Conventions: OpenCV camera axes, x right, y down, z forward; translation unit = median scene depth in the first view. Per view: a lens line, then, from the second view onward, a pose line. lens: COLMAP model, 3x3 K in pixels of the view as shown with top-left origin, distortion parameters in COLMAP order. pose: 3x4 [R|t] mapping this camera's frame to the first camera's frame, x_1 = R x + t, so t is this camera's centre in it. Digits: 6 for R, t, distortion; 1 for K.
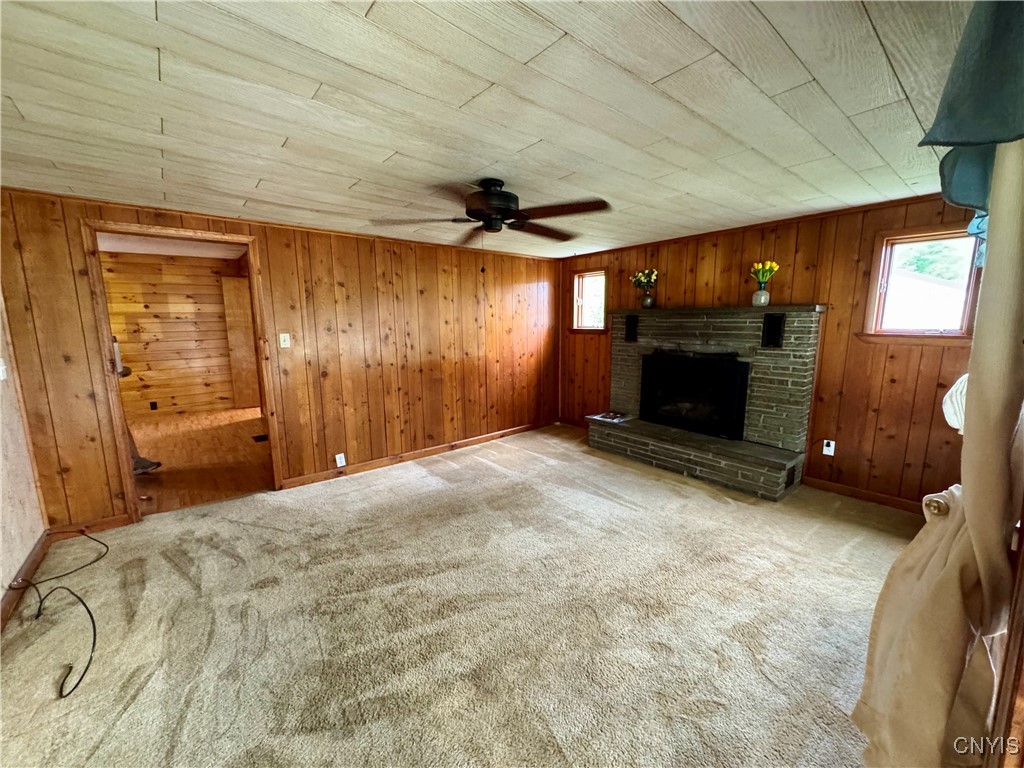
lens RADIAL K [[408.2, 0, 513.0], [0, 408.2, 380.2], [0, 0, 1]] dist [-0.008914, 0.000911]
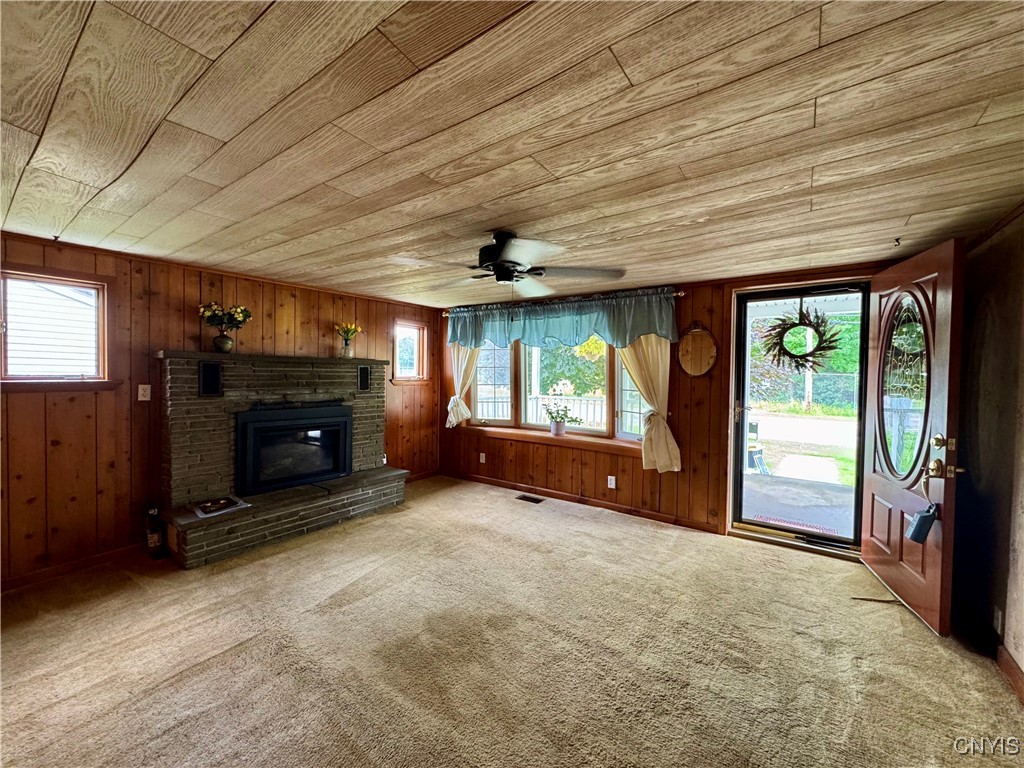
lens RADIAL K [[408.2, 0, 510.3], [0, 408.2, 386.5], [0, 0, 1]] dist [-0.008914, 0.000911]
pose [[-0.259076, -0.017479, 0.965699, -0.632799], [0.141070, 0.988429, 0.055737, -0.092143], [-0.955499, 0.150671, -0.253613, 0.791002]]
